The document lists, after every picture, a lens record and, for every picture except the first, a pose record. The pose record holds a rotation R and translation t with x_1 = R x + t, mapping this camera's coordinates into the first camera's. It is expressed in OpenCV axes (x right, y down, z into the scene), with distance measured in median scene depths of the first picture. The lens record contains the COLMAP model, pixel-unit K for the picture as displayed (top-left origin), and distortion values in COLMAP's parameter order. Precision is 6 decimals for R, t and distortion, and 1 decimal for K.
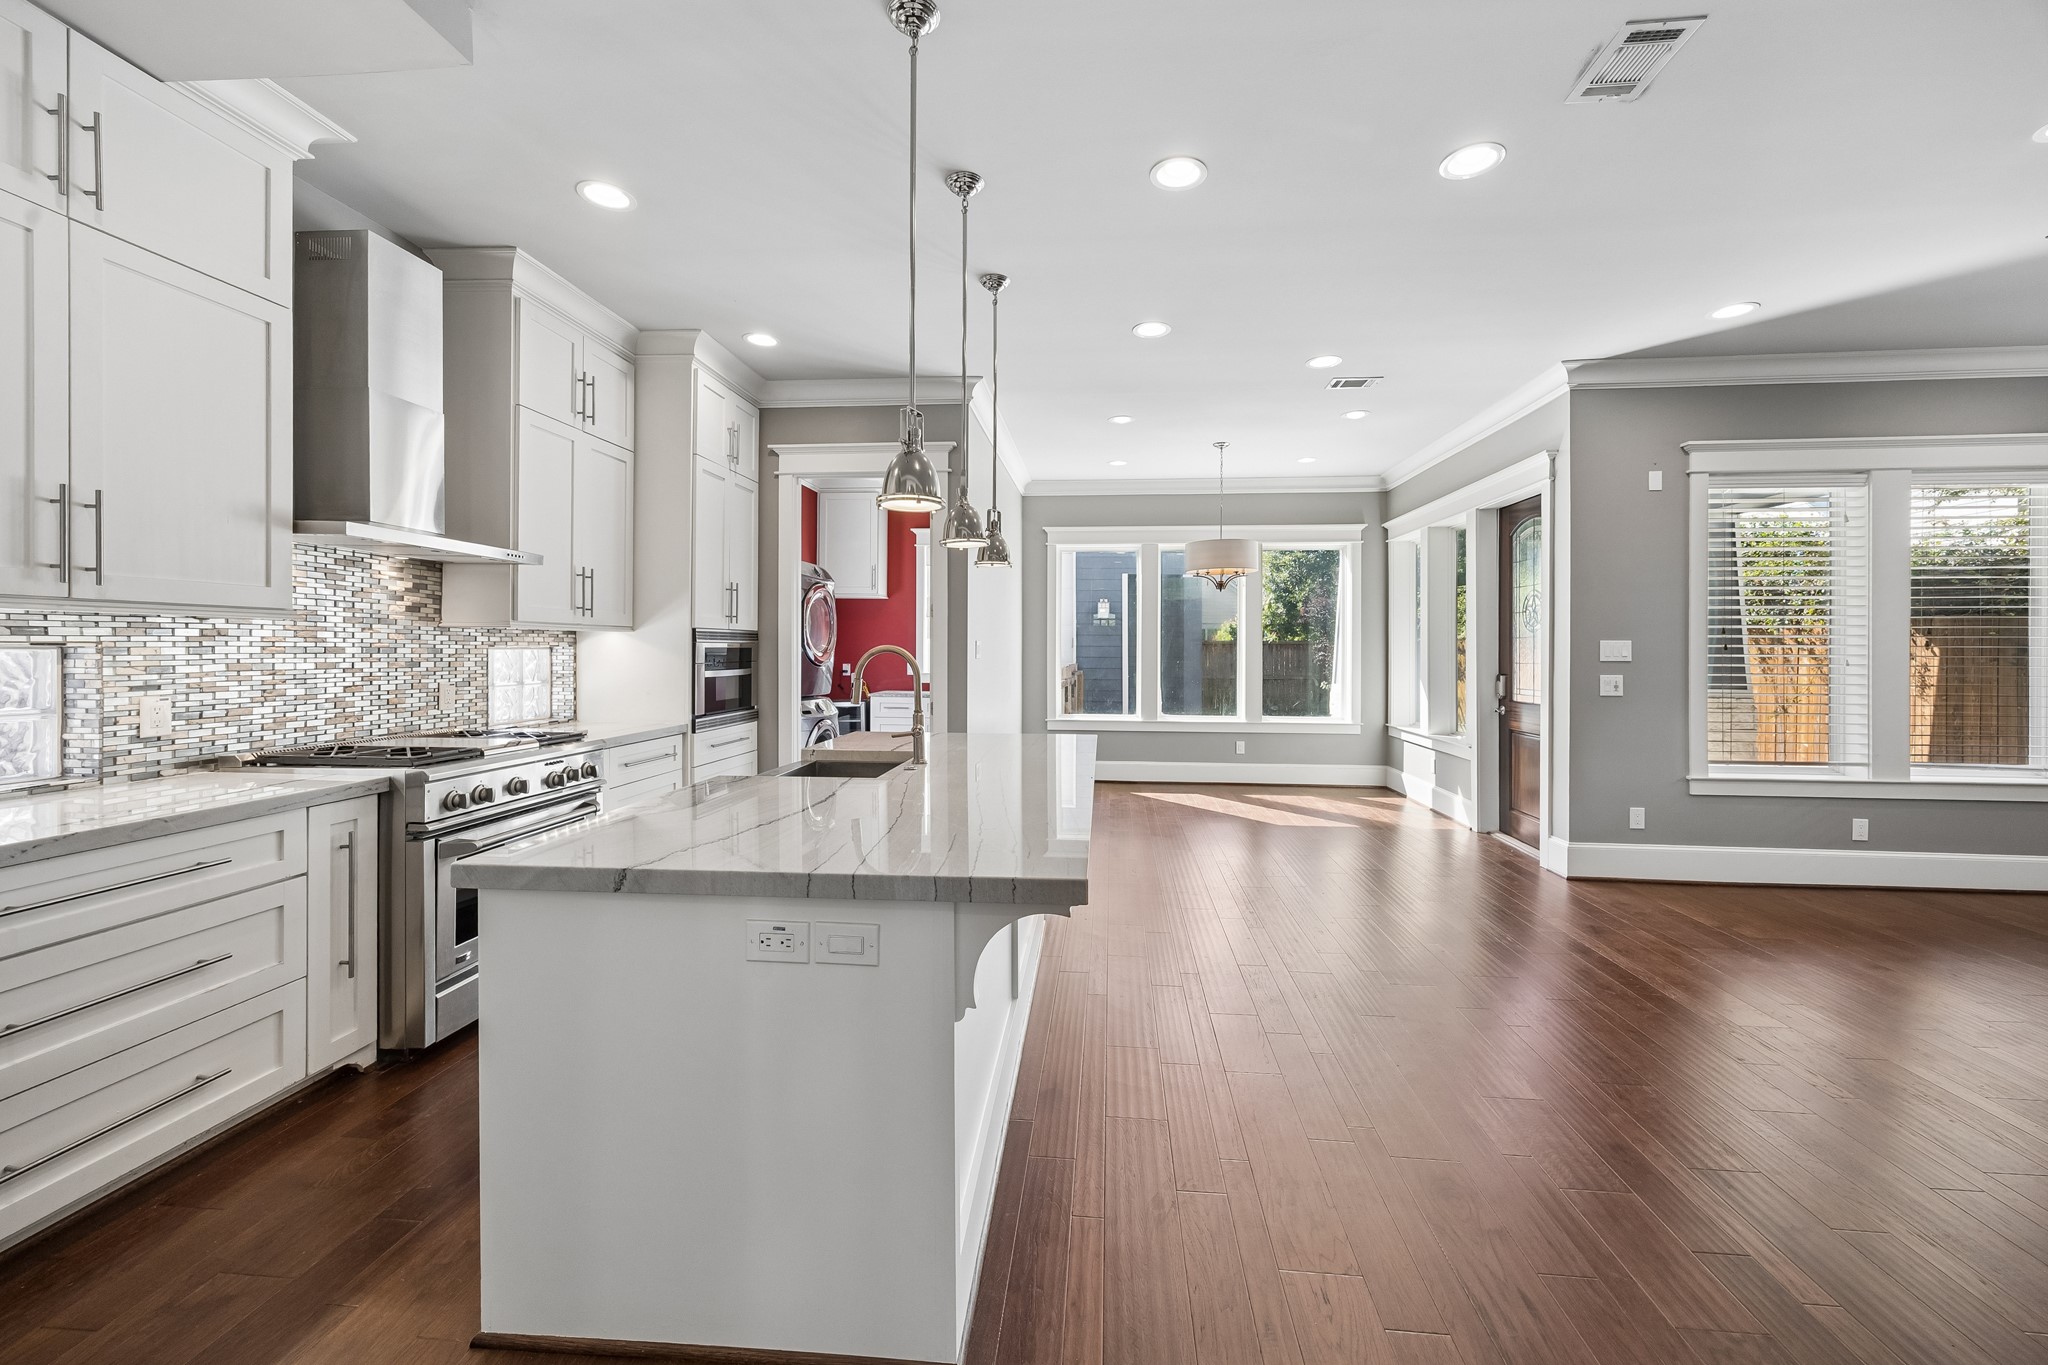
lens RADIAL K [[782.4, 0, 1033.8], [0, 782.4, 651.6], [0, 0, 1]] dist [0.000333, 0.000035]
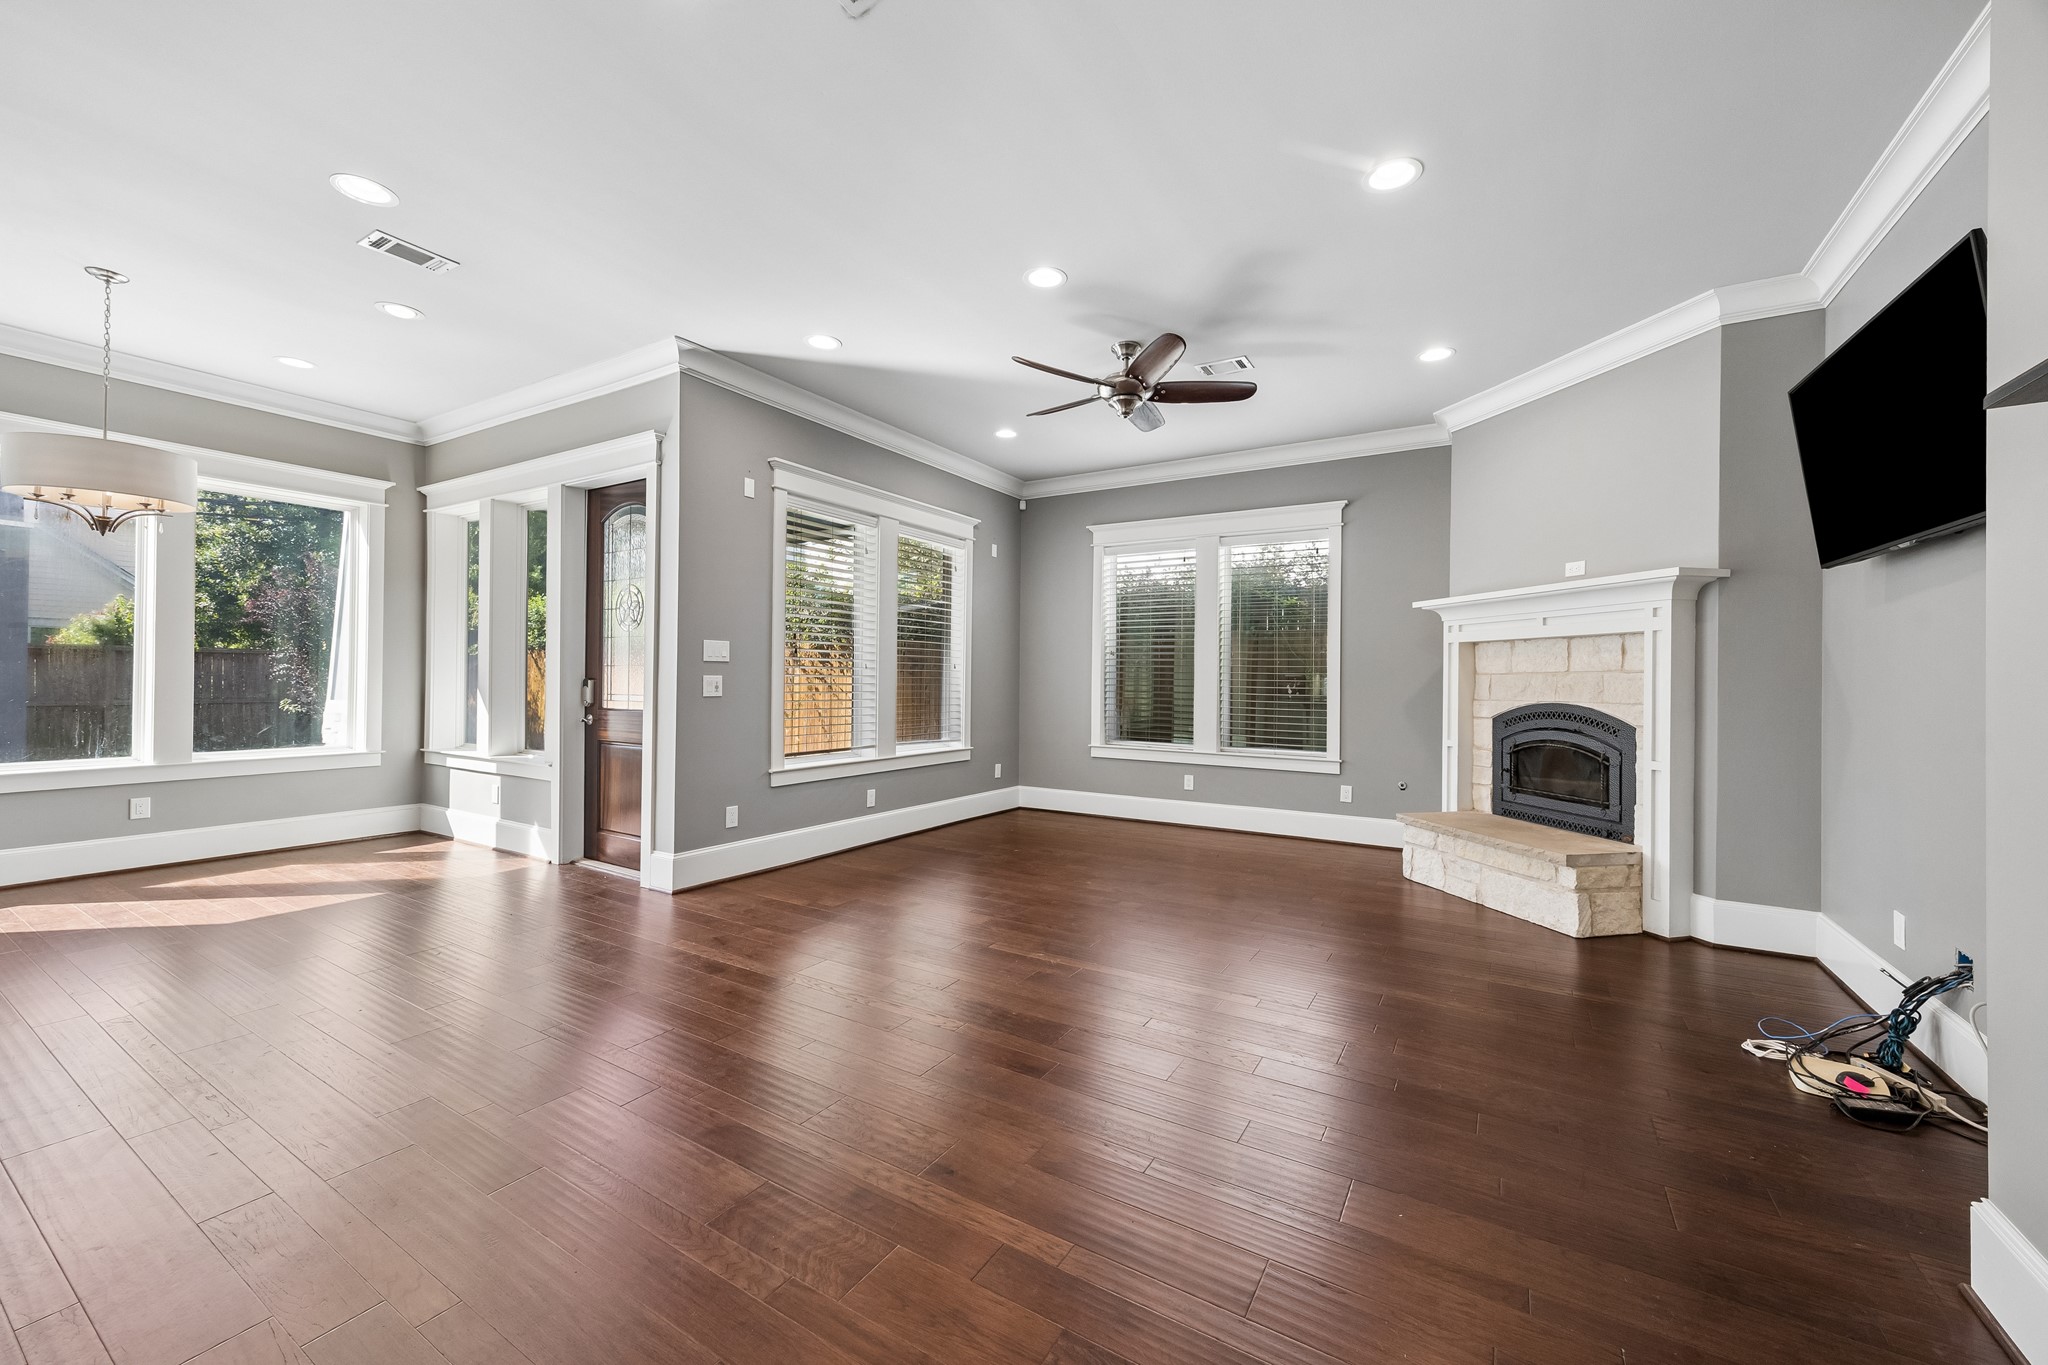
lens RADIAL K [[781.7, 0, 1038.3], [0, 781.7, 673.7], [0, 0, 1]] dist [0.002387, 0.000537]
pose [[0.425918, 0.007538, 0.904730, 0.018244], [-0.008044, 0.999957, -0.004544, 0.023383], [-0.904726, -0.005342, 0.425960, 0.169635]]
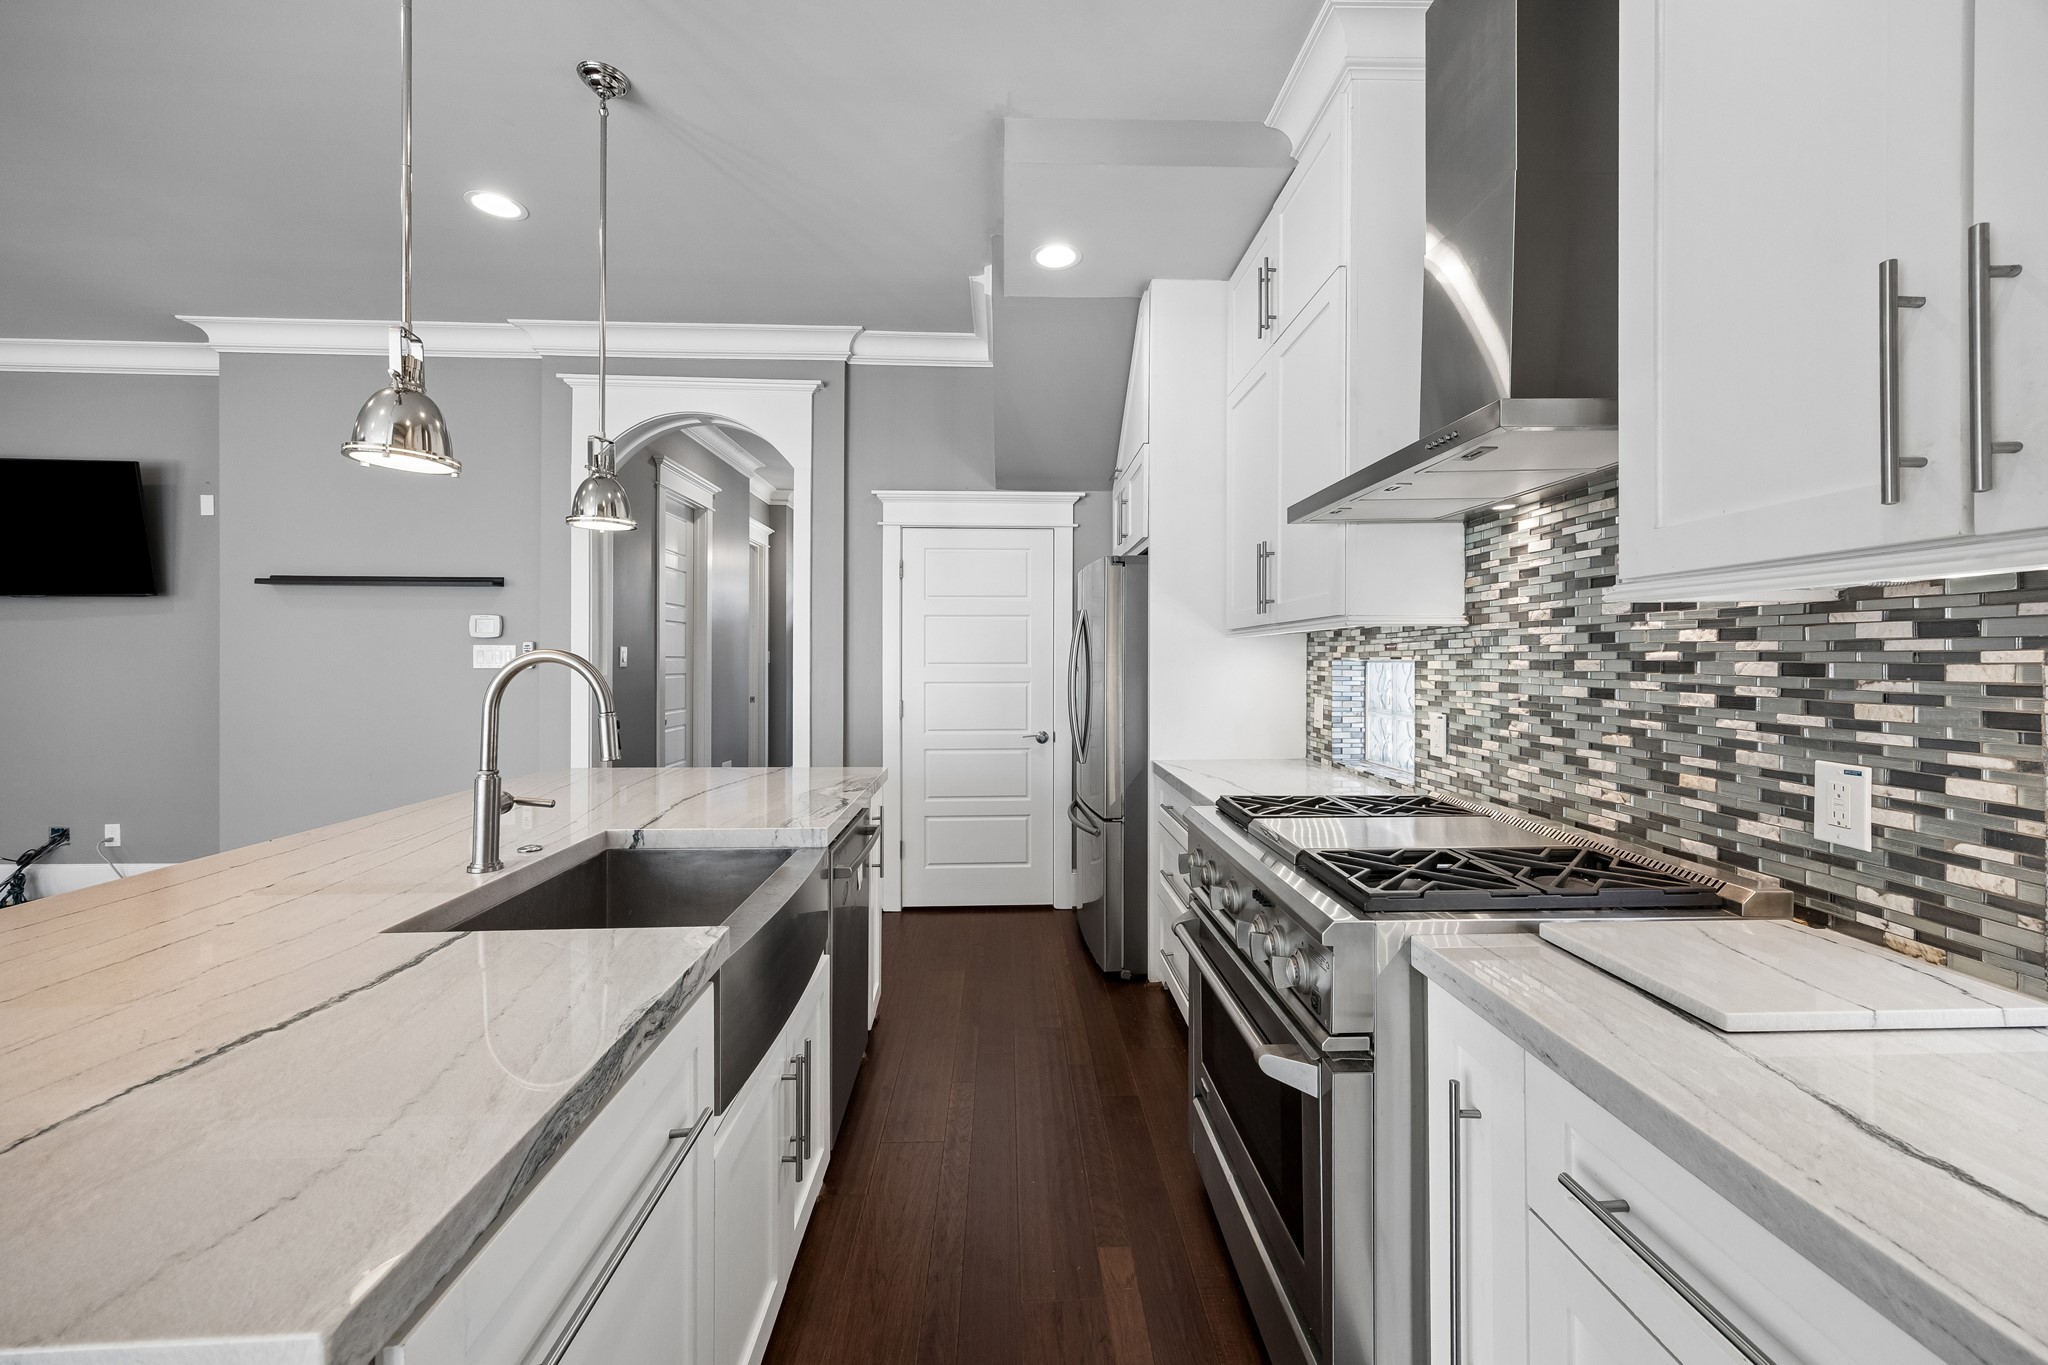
lens RADIAL K [[788.2, 0, 1029.3], [0, 788.2, 657.5], [0, 0, 1]] dist [0.006103, -0.000060]
pose [[-0.990214, -0.005584, -0.139445, -0.206625], [-0.005594, 0.999984, -0.000320, -0.001784], [0.139445, 0.000463, -0.990230, 0.781697]]
